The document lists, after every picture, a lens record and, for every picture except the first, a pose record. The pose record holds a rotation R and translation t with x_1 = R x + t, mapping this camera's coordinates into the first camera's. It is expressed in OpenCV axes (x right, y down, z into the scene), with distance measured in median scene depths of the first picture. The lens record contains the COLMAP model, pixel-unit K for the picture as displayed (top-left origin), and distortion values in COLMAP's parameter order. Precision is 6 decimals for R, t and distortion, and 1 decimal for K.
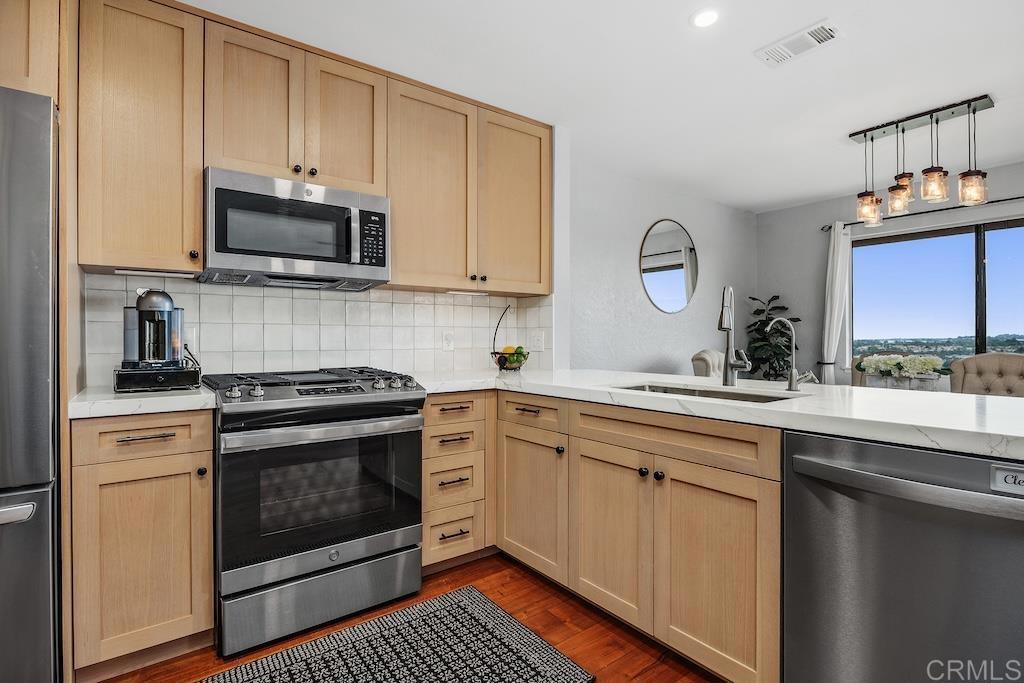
lens RADIAL K [[501.1, 0, 509.4], [0, 501.1, 336.7], [0, 0, 1]] dist [-0.003783, -0.000511]
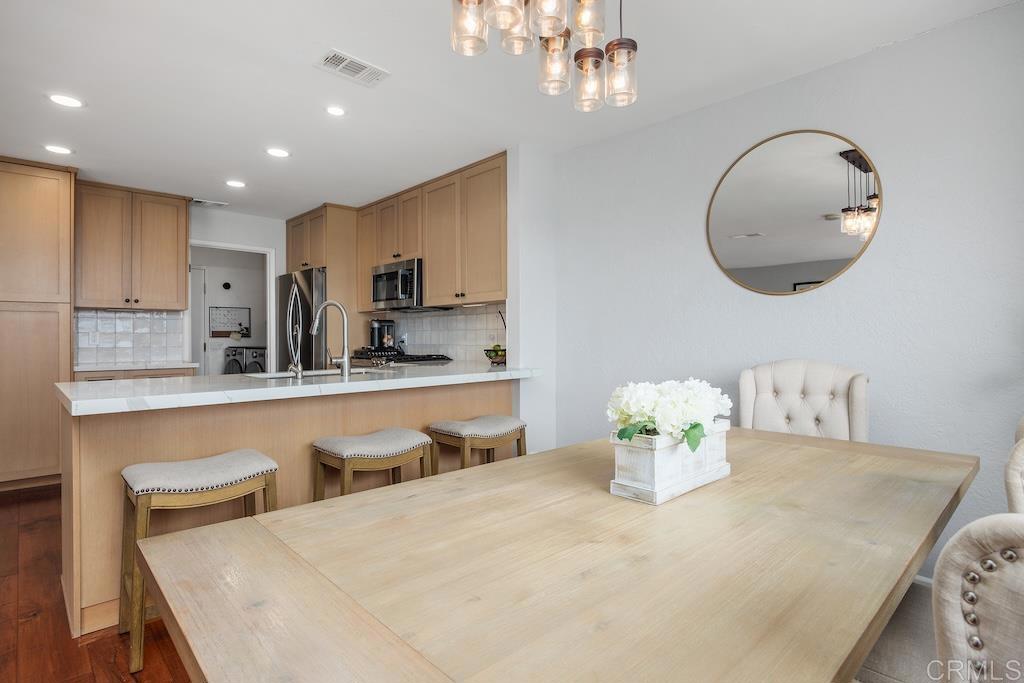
lens RADIAL K [[522.9, 0, 509.8], [0, 522.9, 333.7], [0, 0, 1]] dist [-0.002051, -0.000596]
pose [[0.112926, -0.002065, -0.993601, 1.695829], [0.008910, 0.999960, -0.001065, -0.008594], [0.993563, -0.008733, 0.112940, 1.174174]]
